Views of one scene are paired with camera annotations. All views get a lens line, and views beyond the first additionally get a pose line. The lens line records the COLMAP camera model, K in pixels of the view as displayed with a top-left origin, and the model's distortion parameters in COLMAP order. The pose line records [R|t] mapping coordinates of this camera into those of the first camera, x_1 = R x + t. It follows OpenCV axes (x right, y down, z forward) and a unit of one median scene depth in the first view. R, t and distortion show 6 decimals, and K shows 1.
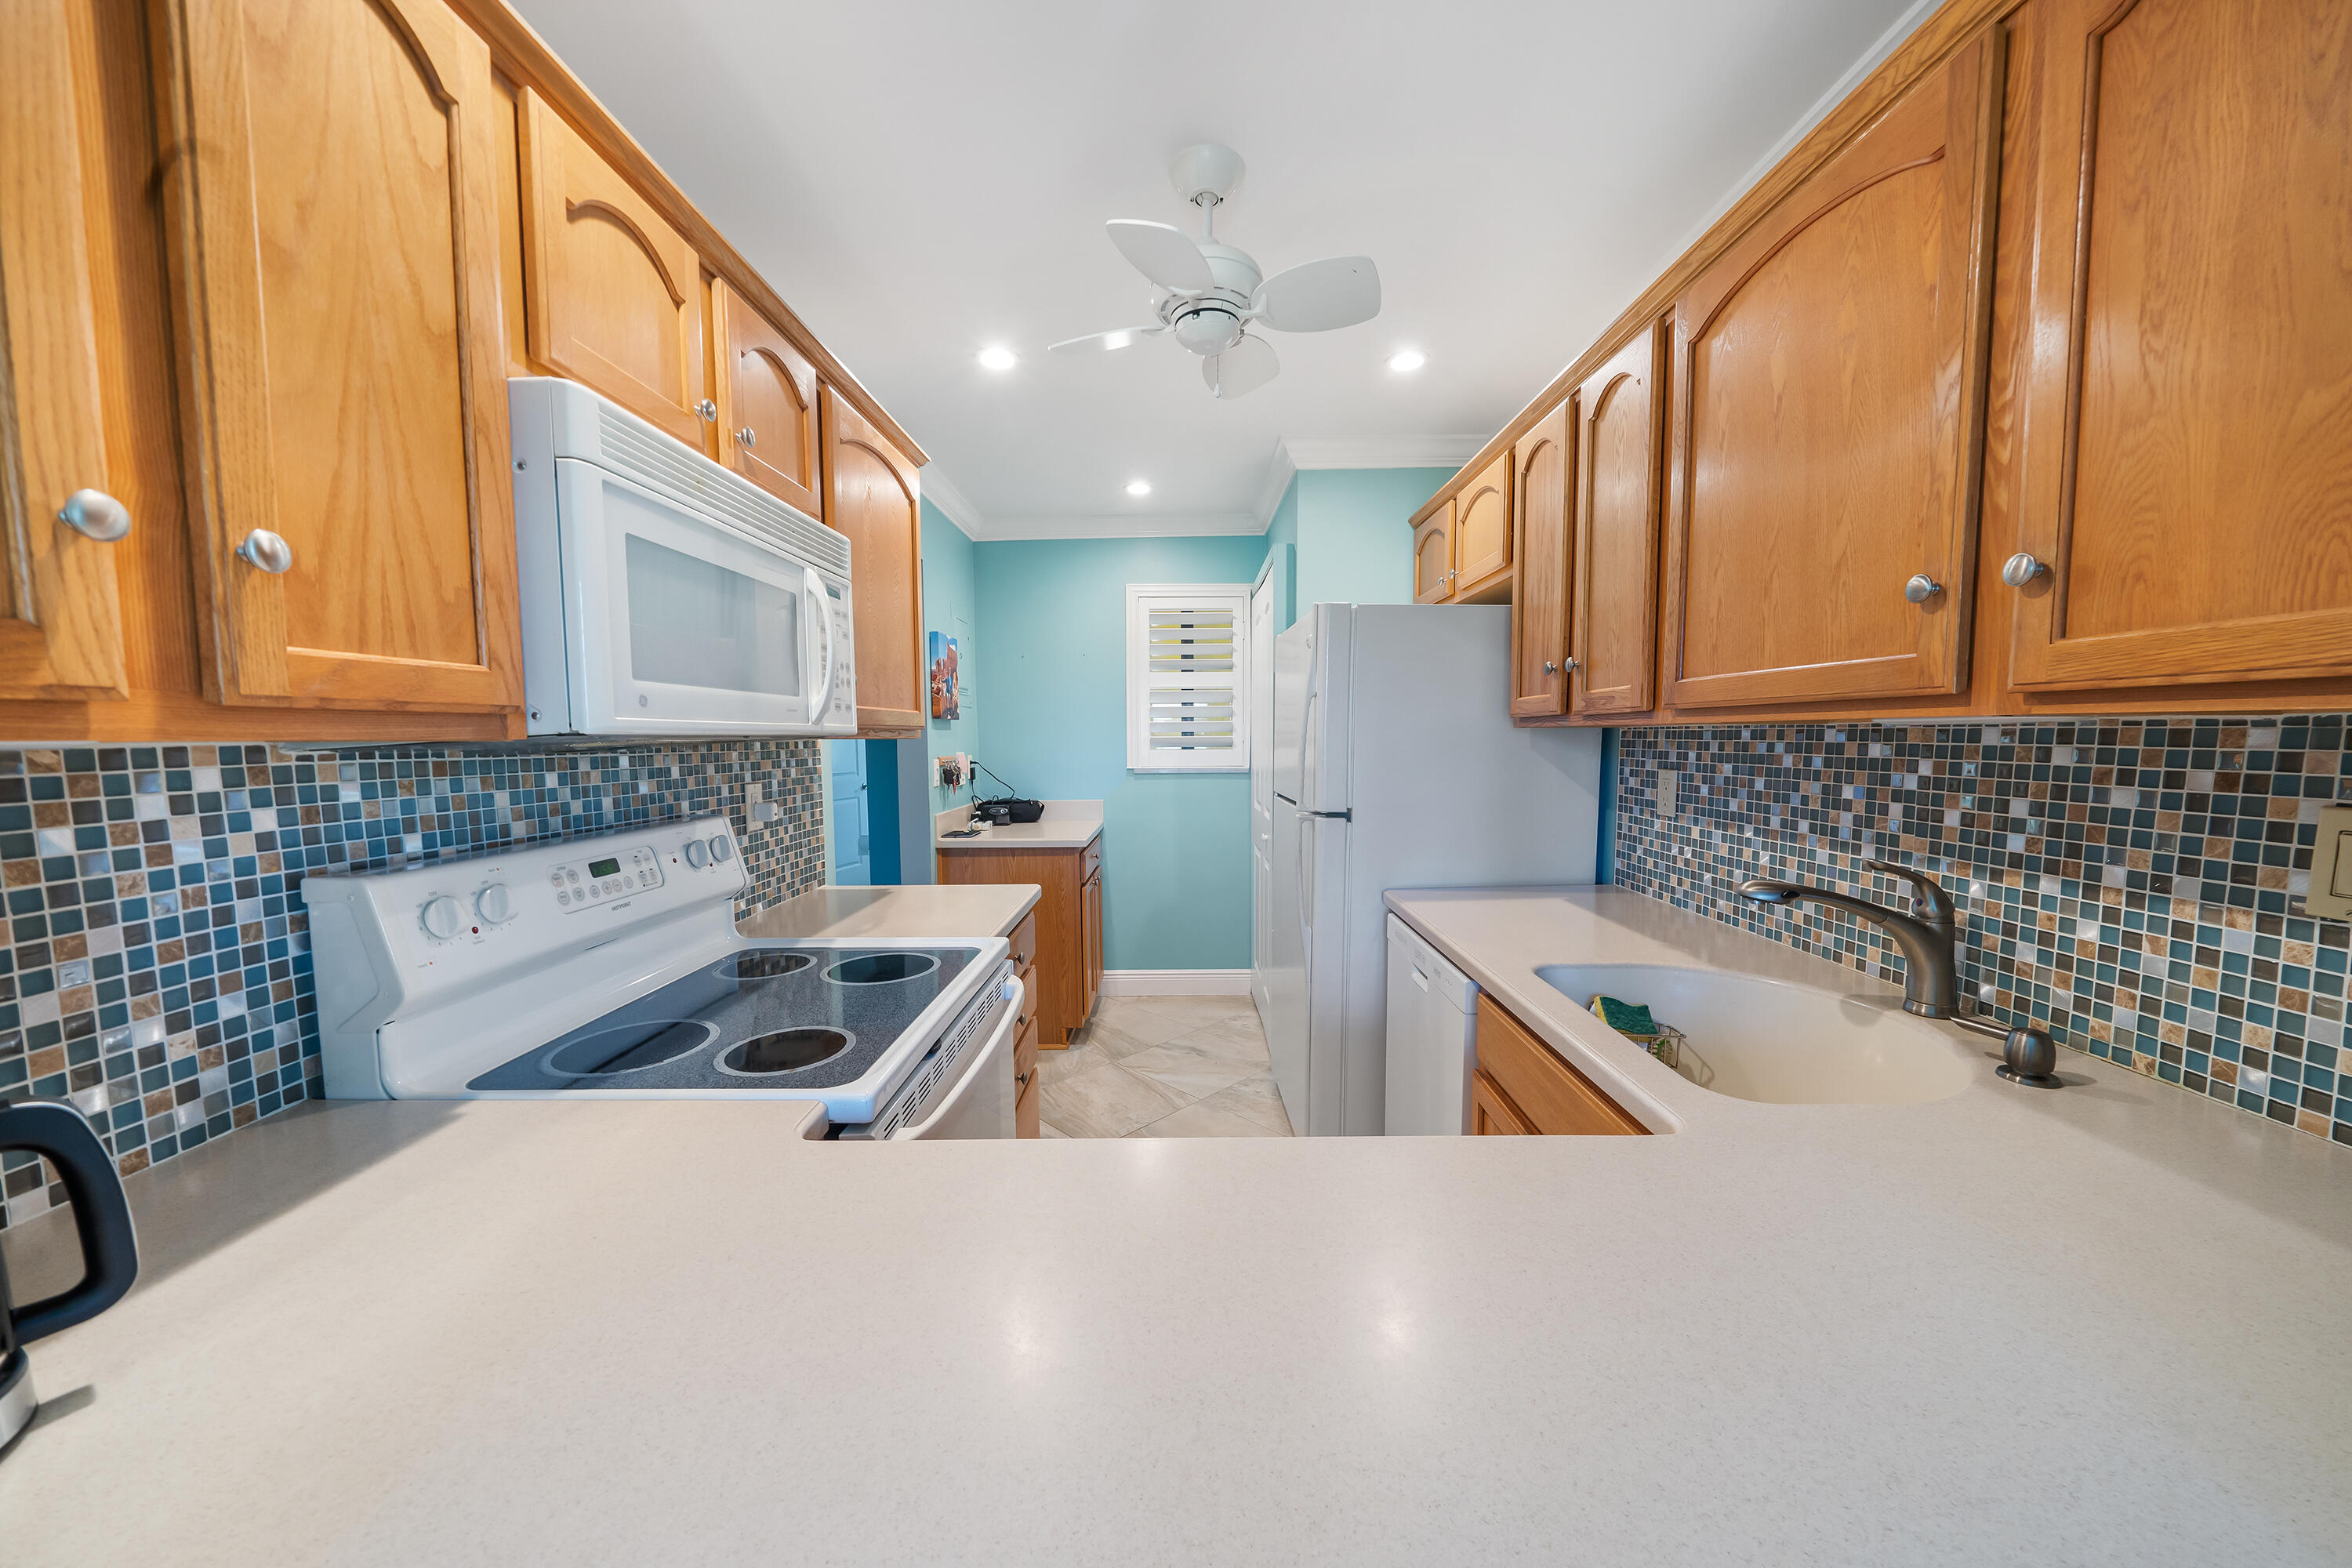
lens RADIAL K [[794.3, 0, 1189.5], [0, 794.3, 794.8], [0, 0, 1]] dist [-0.006582, 0.000047]
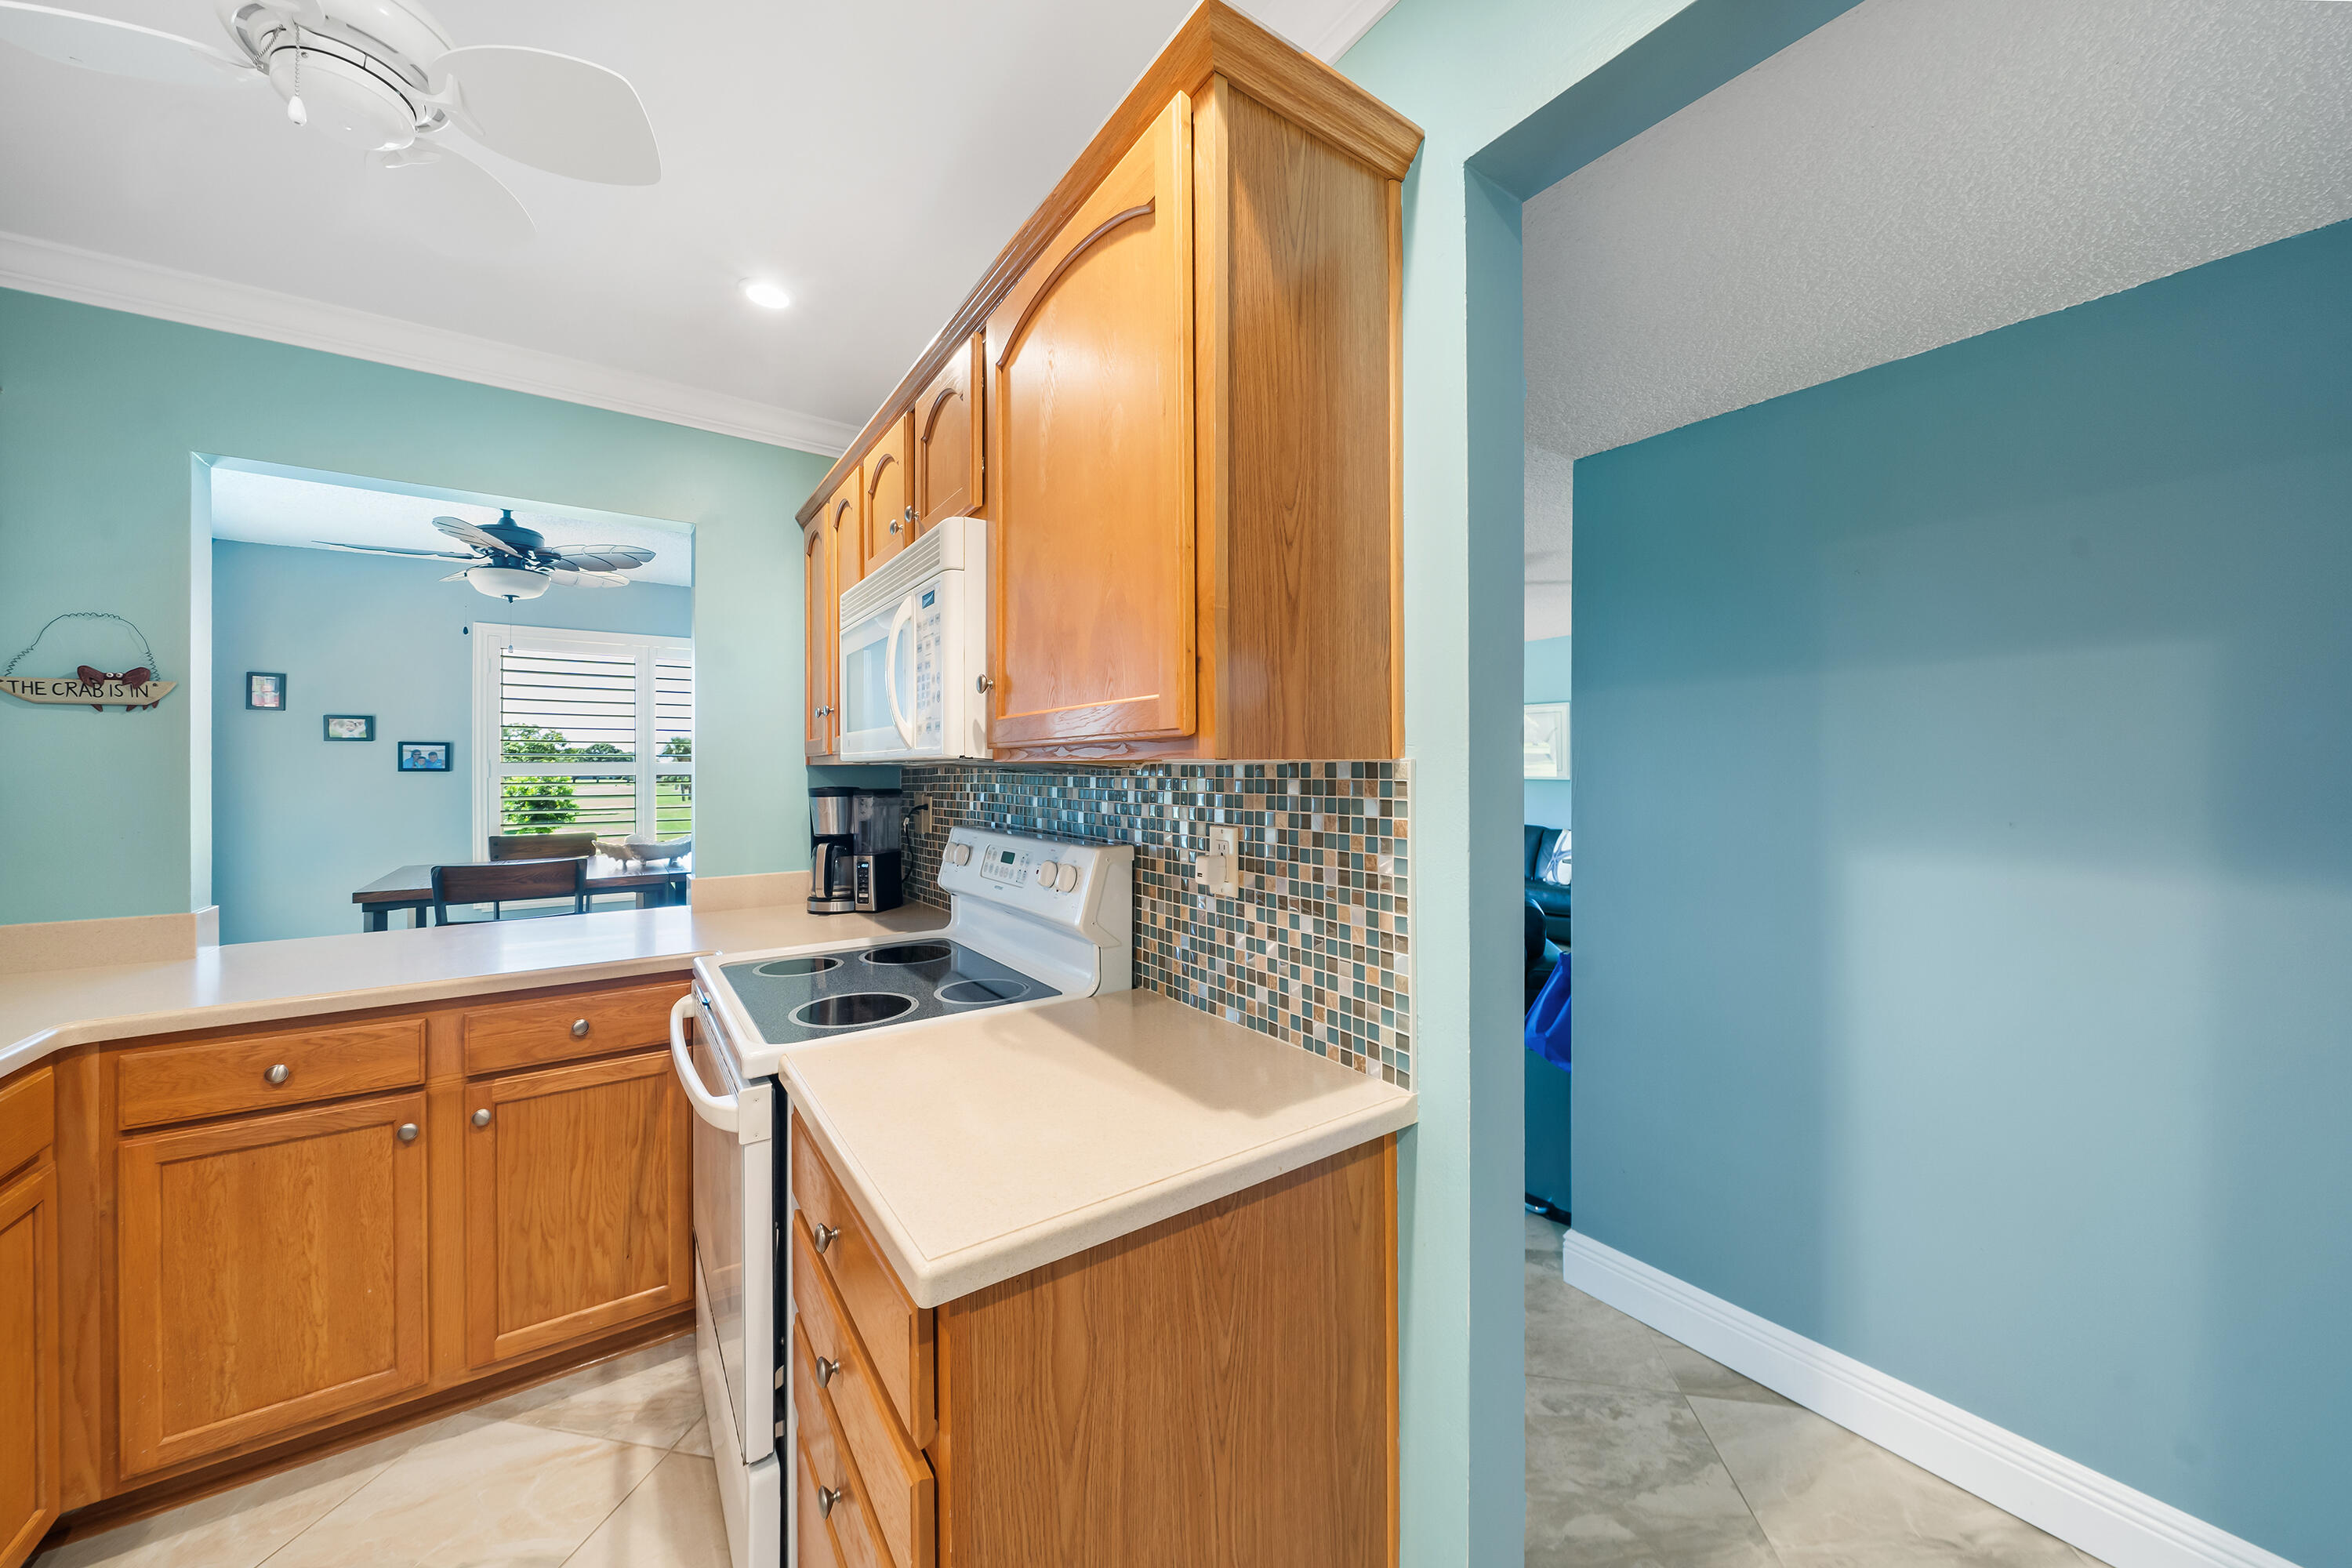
lens RADIAL K [[836.3, 0, 1171.7], [0, 836.3, 762.8], [0, 0, 1]] dist [-0.006609, 0.000332]
pose [[-0.822658, 0.009921, -0.568450, -0.157084], [-0.029974, 0.997700, 0.060791, -0.160496], [0.567746, 0.067049, -0.820469, 2.262909]]
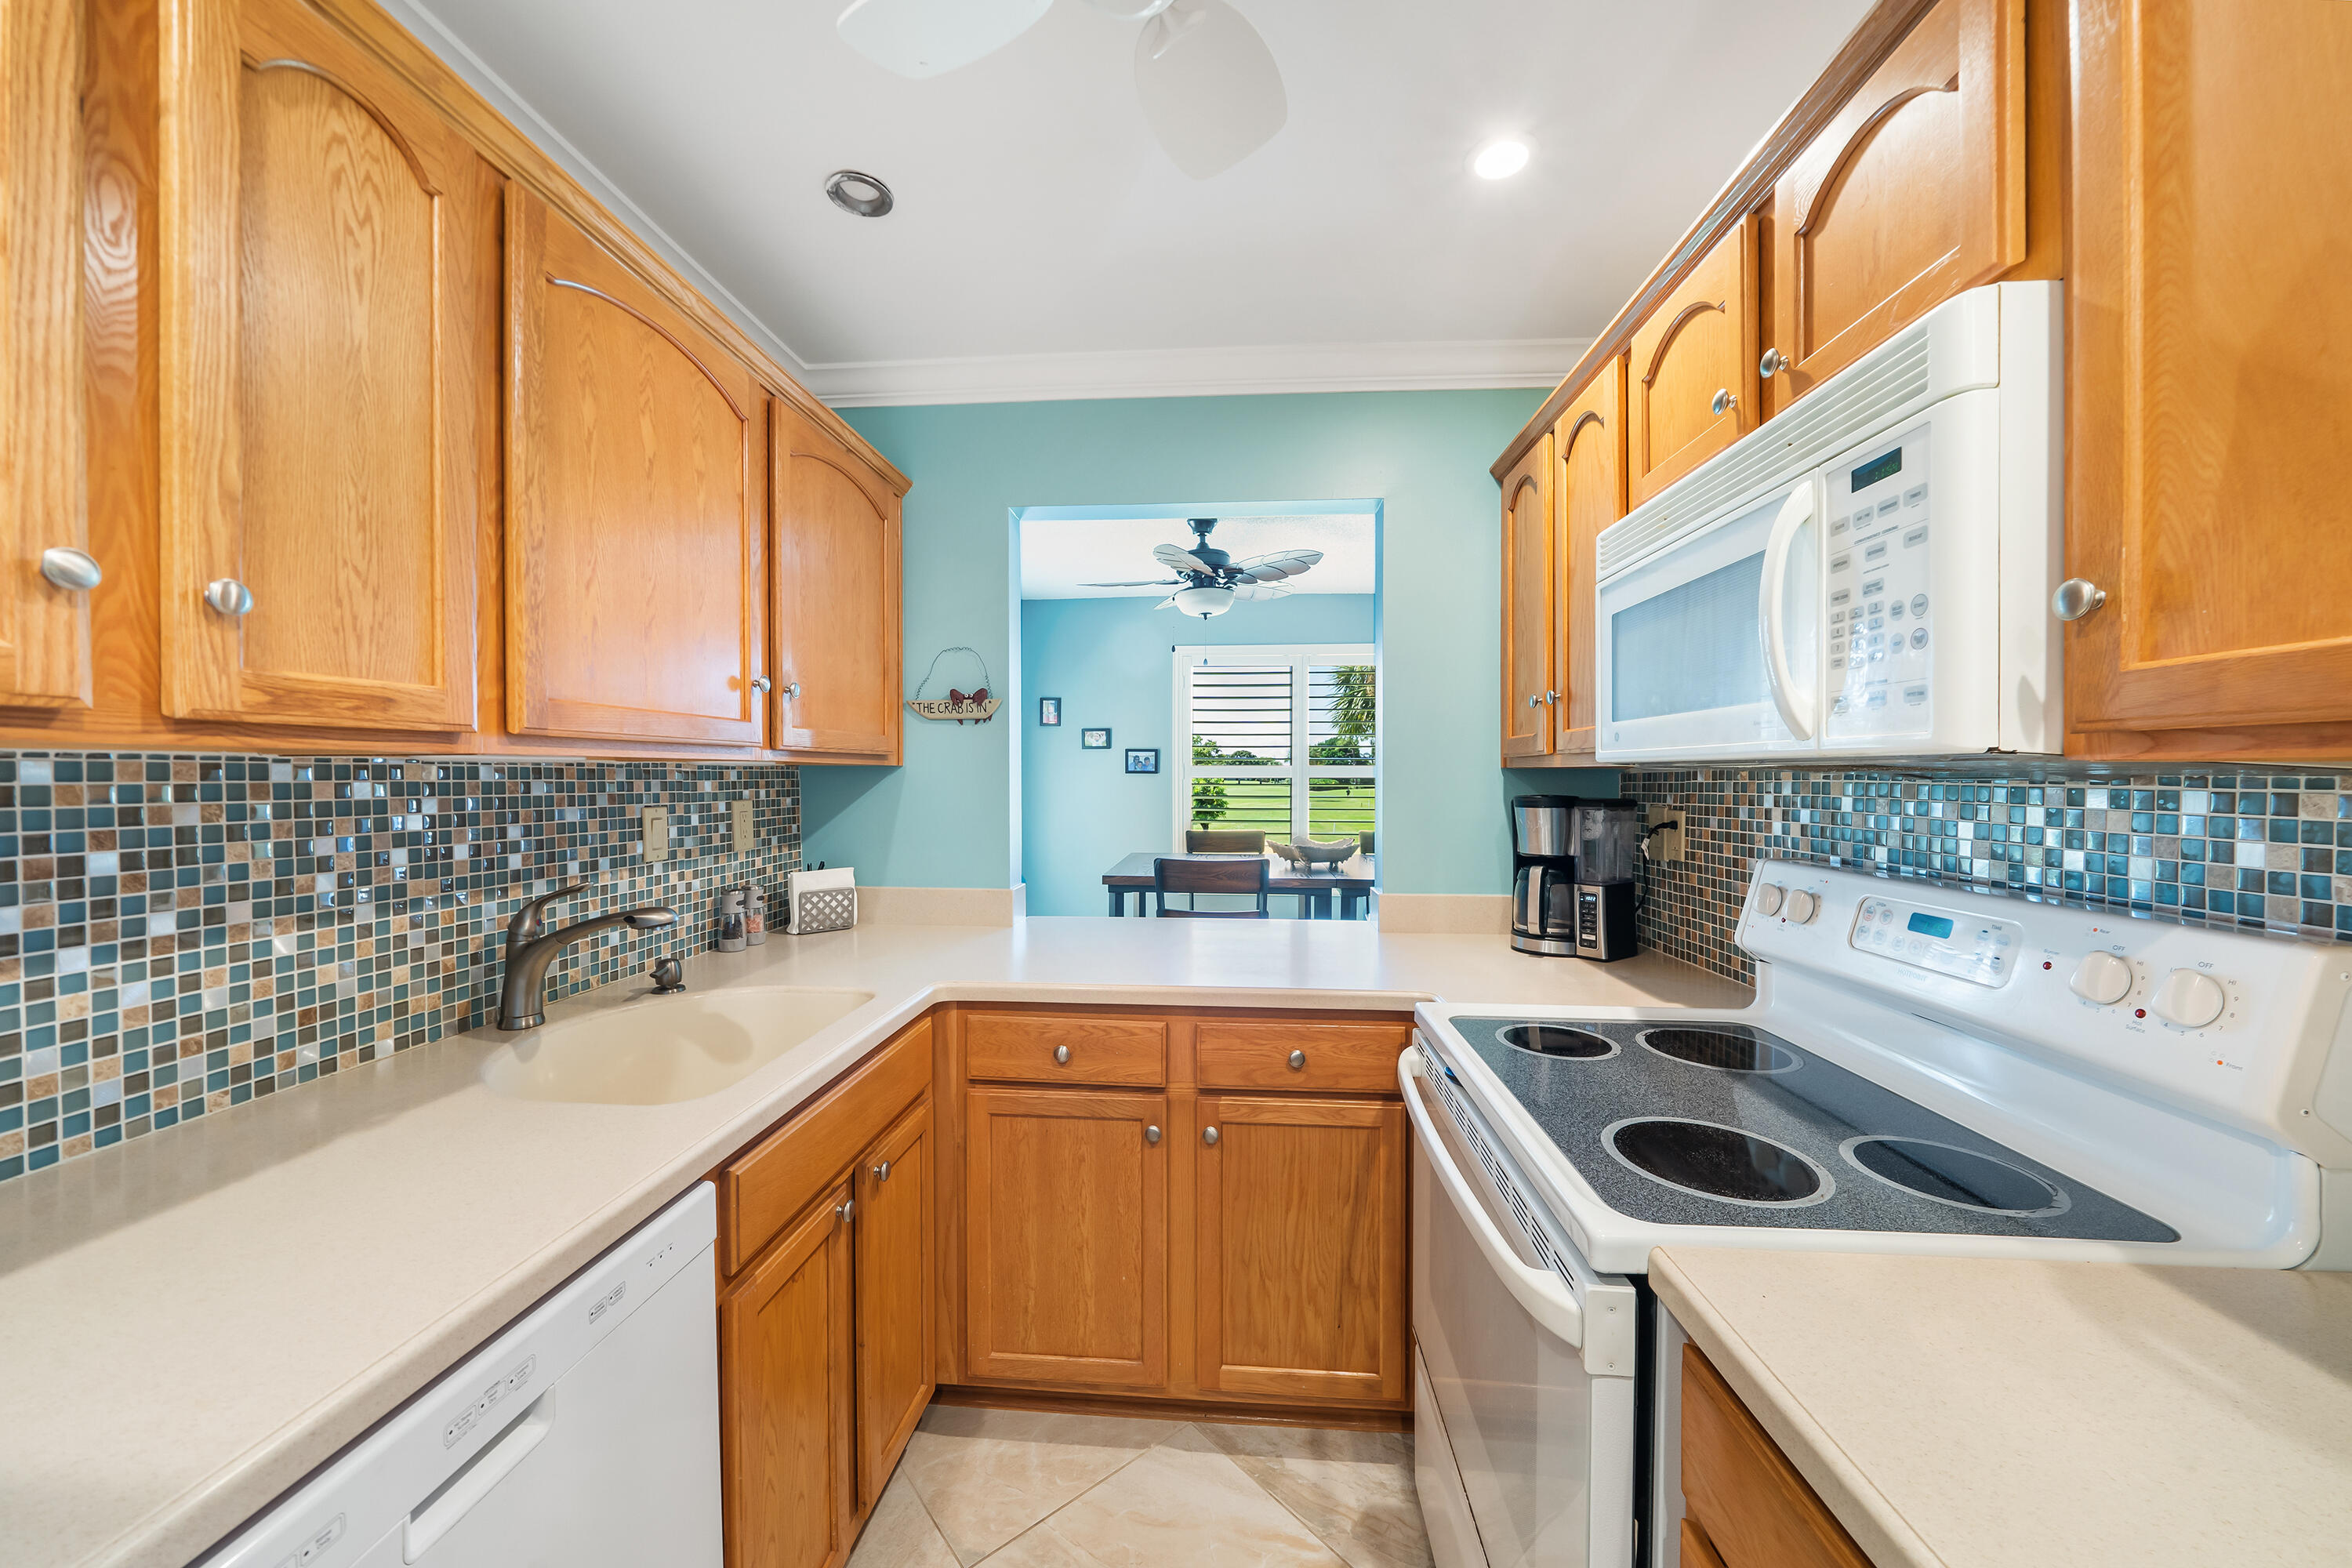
lens RADIAL K [[832.6, 0, 1176.0], [0, 832.6, 784.0], [0, 0, 1]] dist [-0.000184, 0.000015]
pose [[-0.997358, 0.007796, 0.072224, -0.047799], [0.014018, 0.996192, 0.086055, -0.127728], [-0.071278, 0.086840, -0.993669, 1.825953]]
